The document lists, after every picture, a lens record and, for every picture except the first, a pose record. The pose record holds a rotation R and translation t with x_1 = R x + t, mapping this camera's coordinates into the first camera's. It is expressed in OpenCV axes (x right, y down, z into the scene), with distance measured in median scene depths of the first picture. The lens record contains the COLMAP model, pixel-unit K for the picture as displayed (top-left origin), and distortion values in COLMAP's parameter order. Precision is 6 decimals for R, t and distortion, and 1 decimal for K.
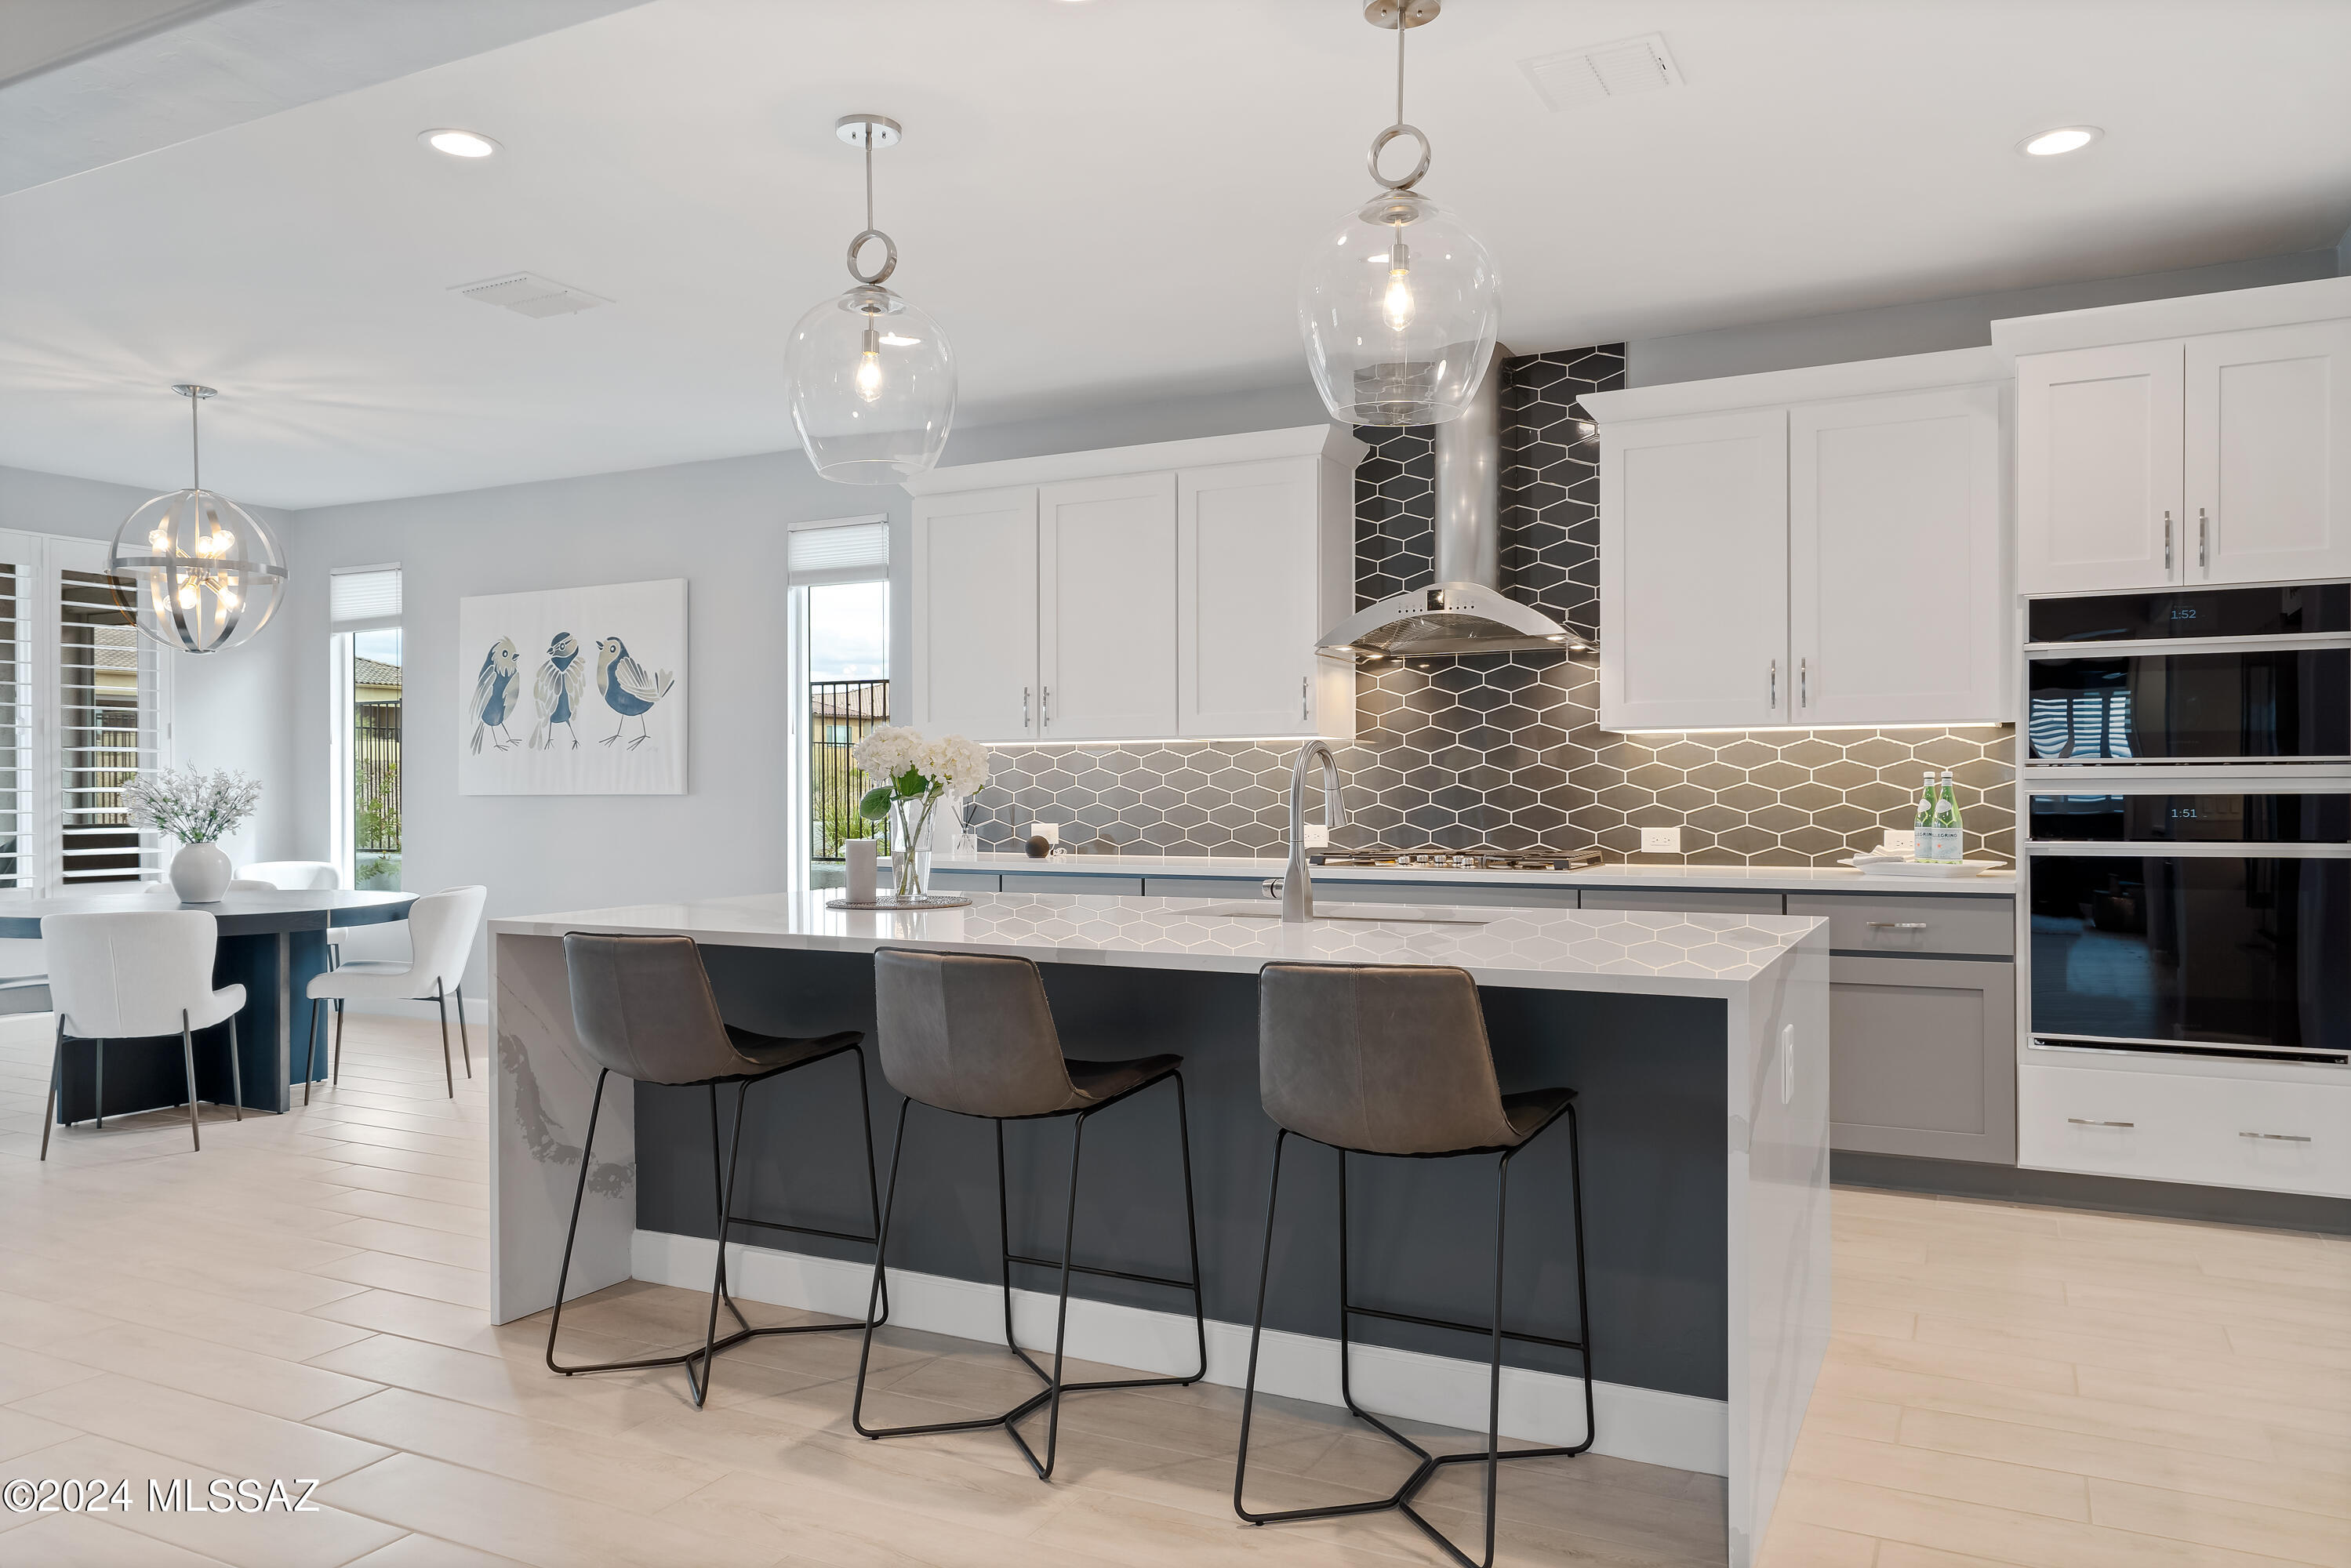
lens RADIAL K [[1625.0, 0, 1173.5], [0, 1625.0, 786.3], [0, 0, 1]] dist [0.005122, -0.000735]
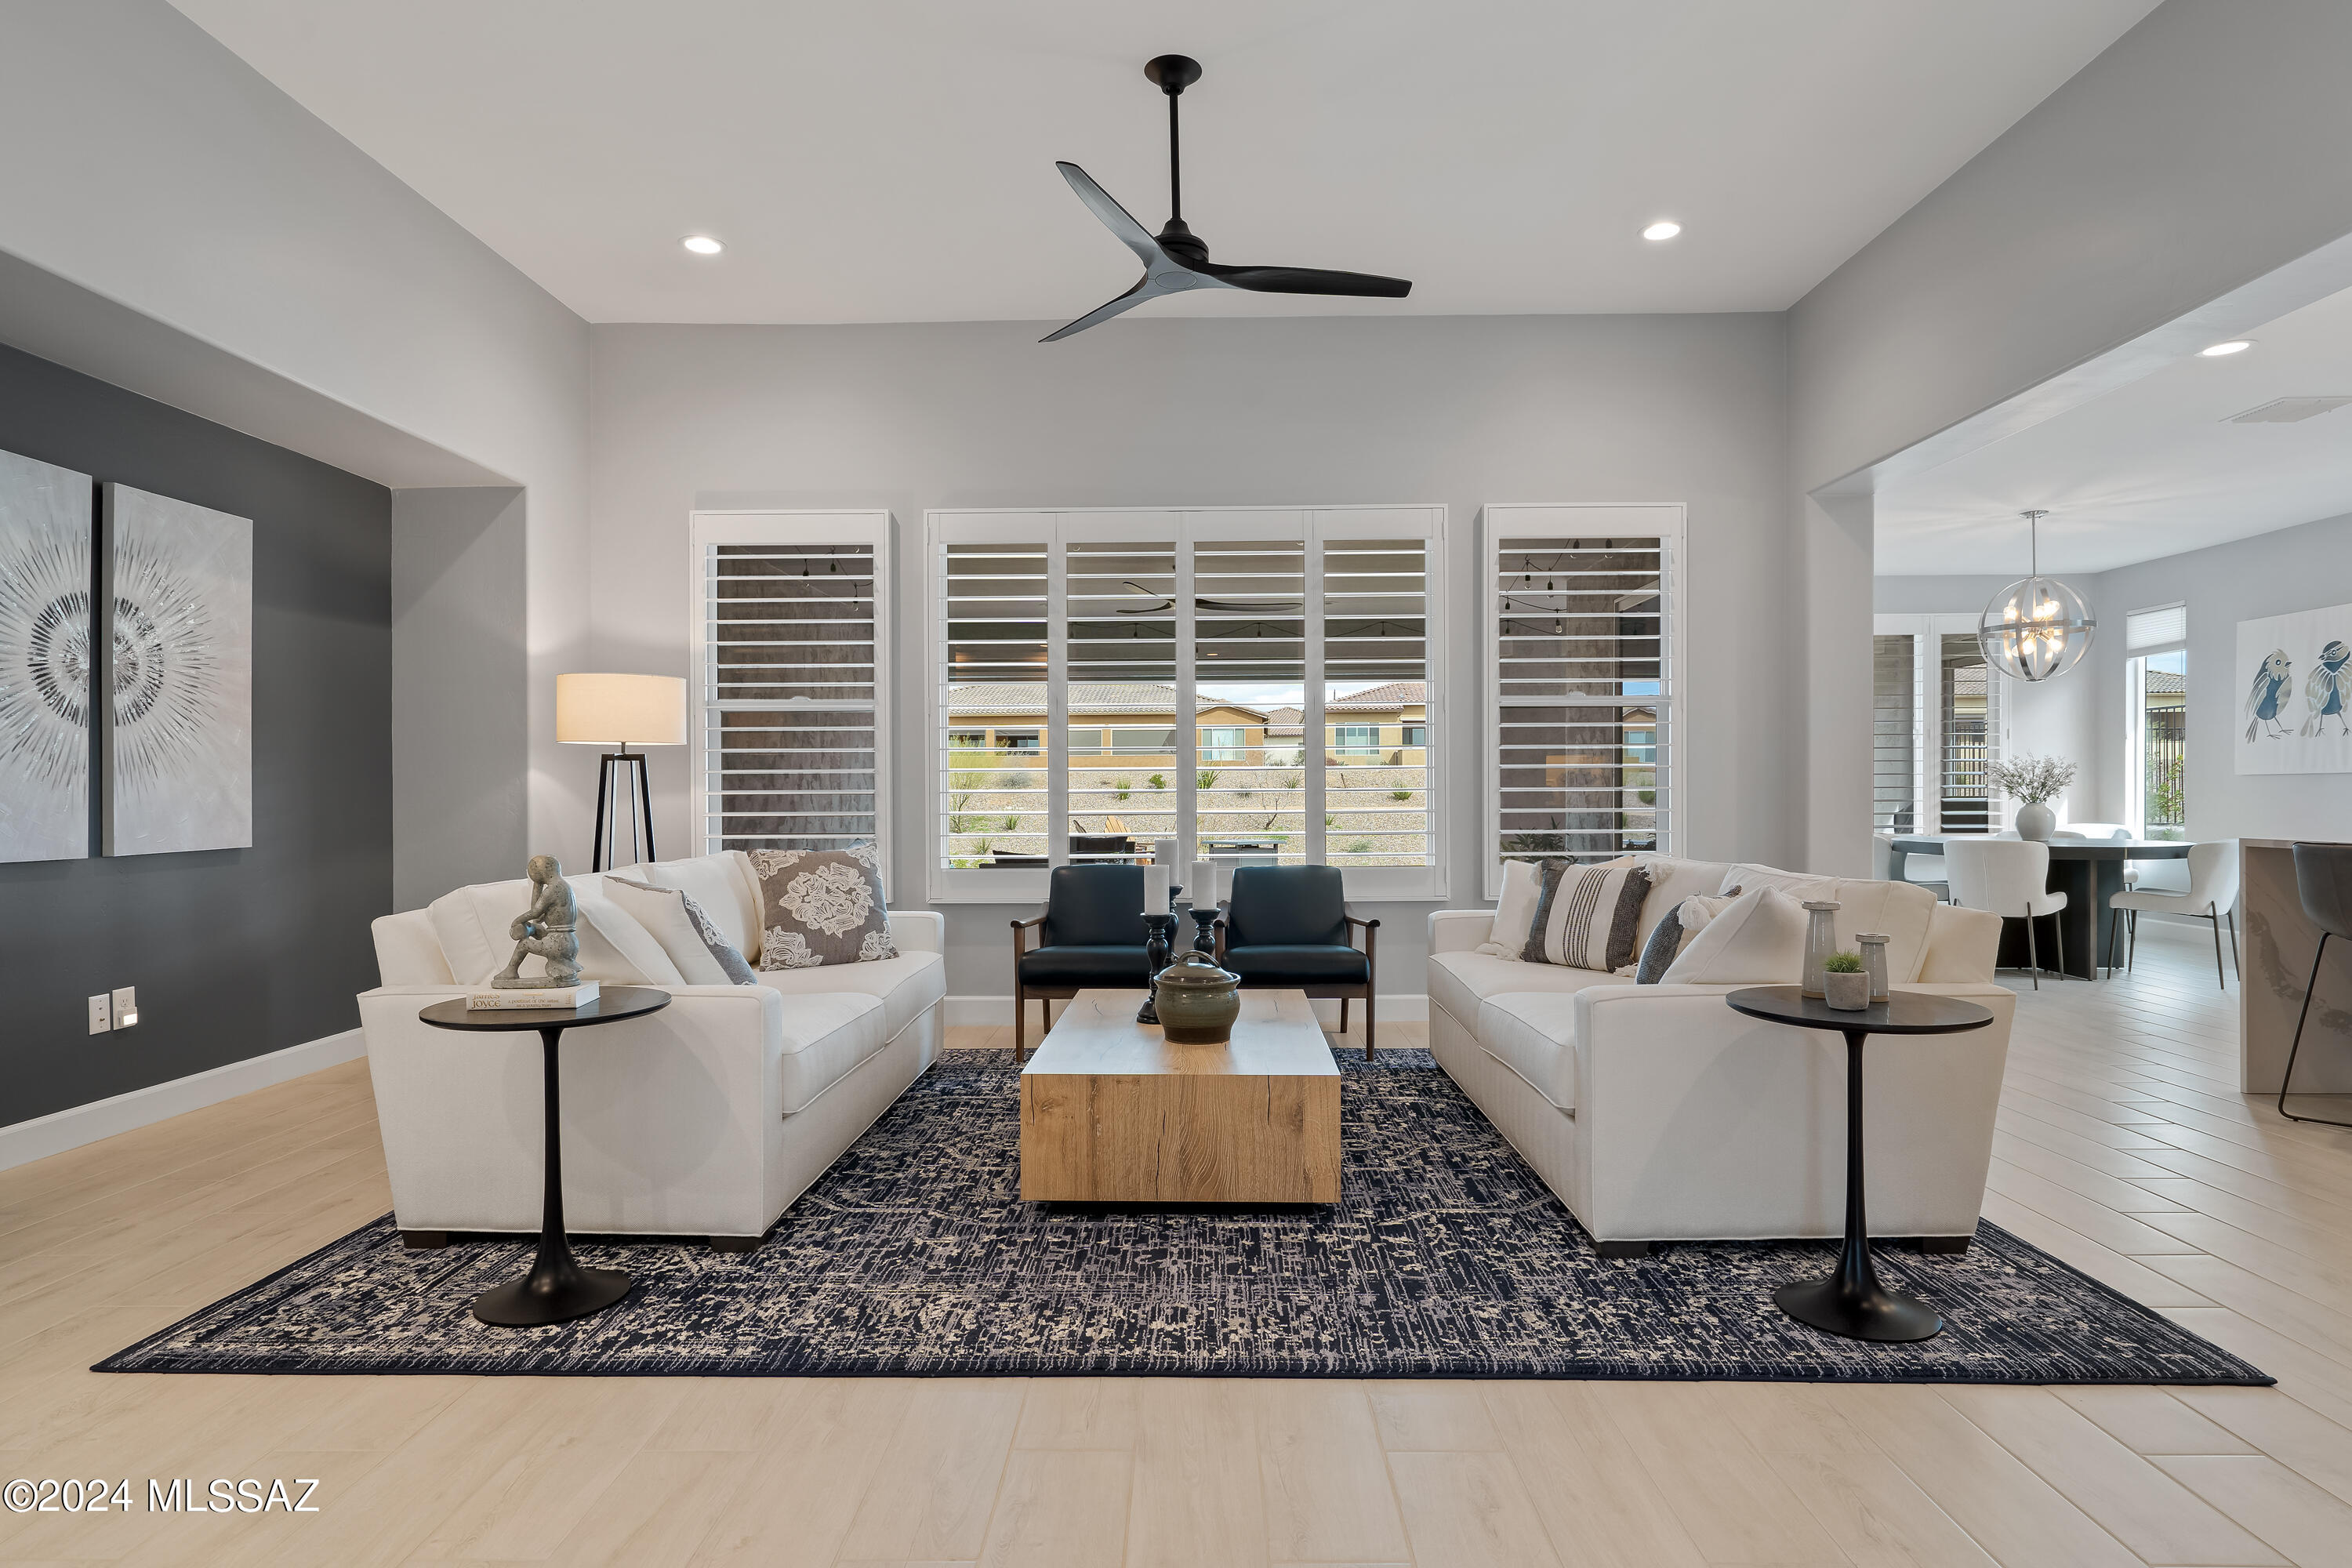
lens RADIAL K [[1287.8, 0, 1179.4], [0, 1287.8, 800.0], [0, 0, 1]] dist [0.002954, 0.000238]
pose [[0.445902, 0.008326, -0.895043, 0.149311], [0.003083, 0.999937, 0.010838, 0.016584], [0.895077, -0.007592, 0.445848, -0.298212]]
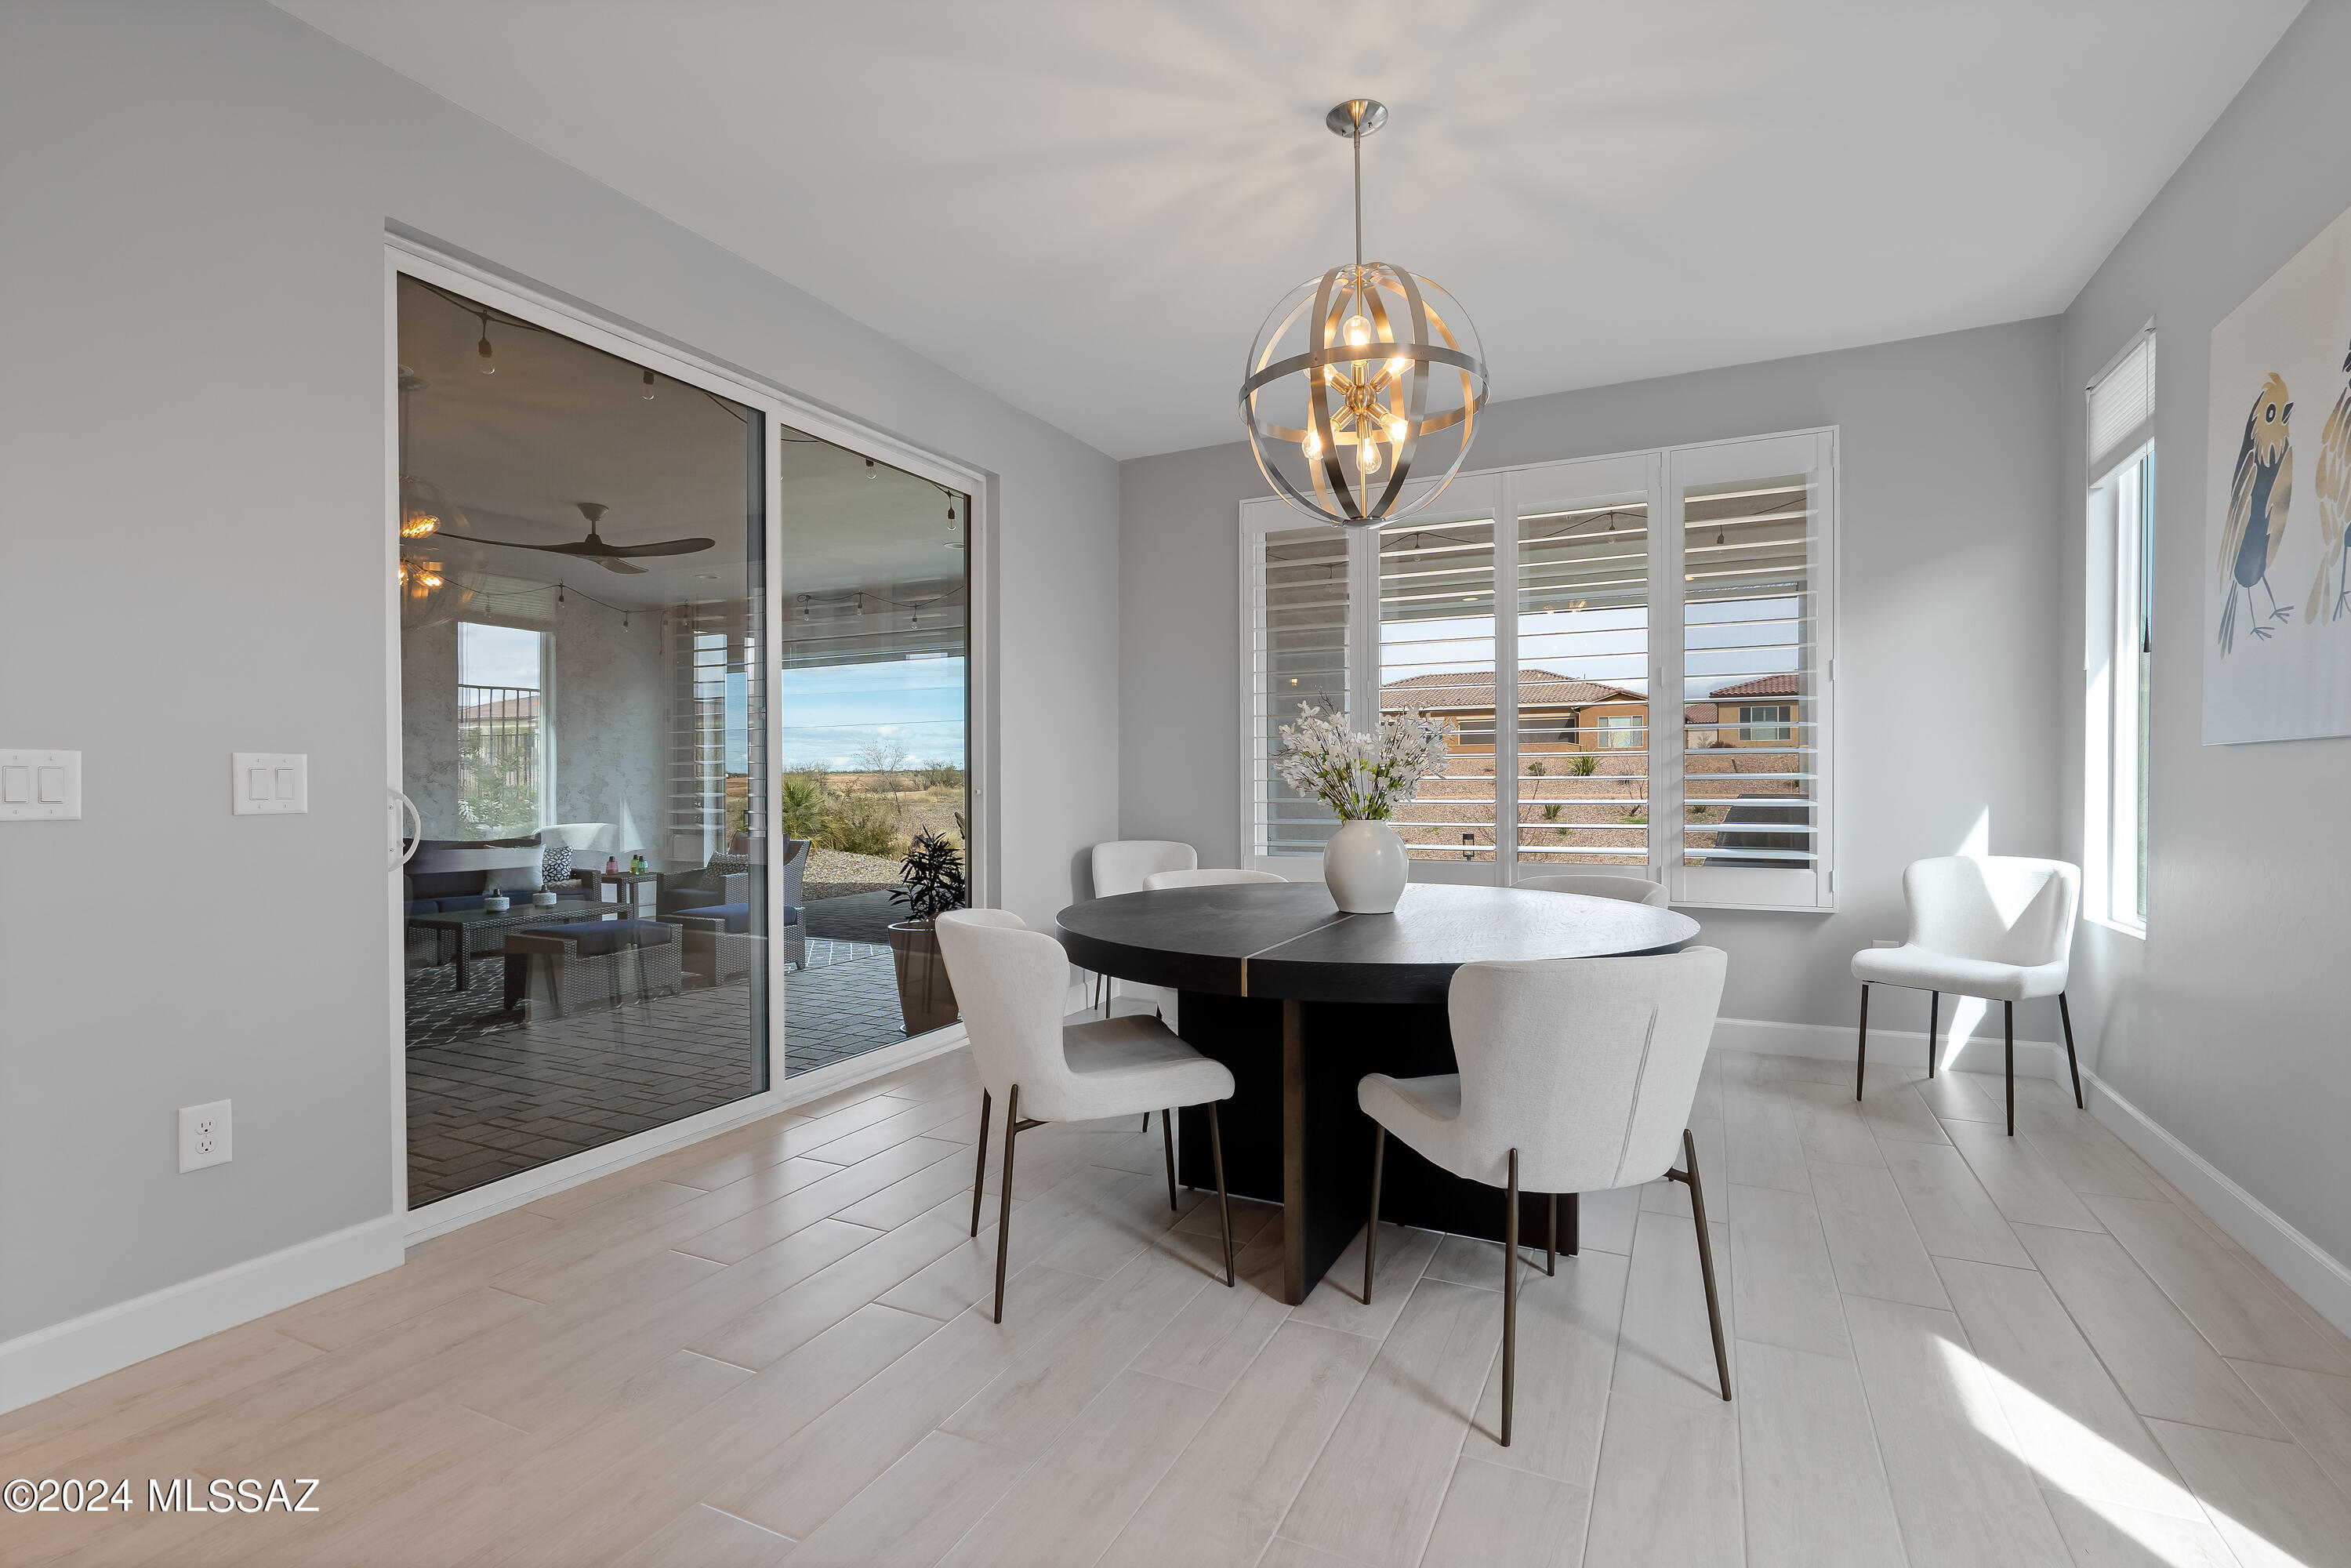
lens RADIAL K [[1096.8, 0, 1176.8], [0, 1096.8, 792.5], [0, 0, 1]] dist [-0.001678, -0.000010]
pose [[0.024364, 0.014562, -0.999597, -0.169268], [0.007185, 0.999866, 0.014741, 0.017213], [0.999677, -0.007541, 0.024256, 0.944117]]
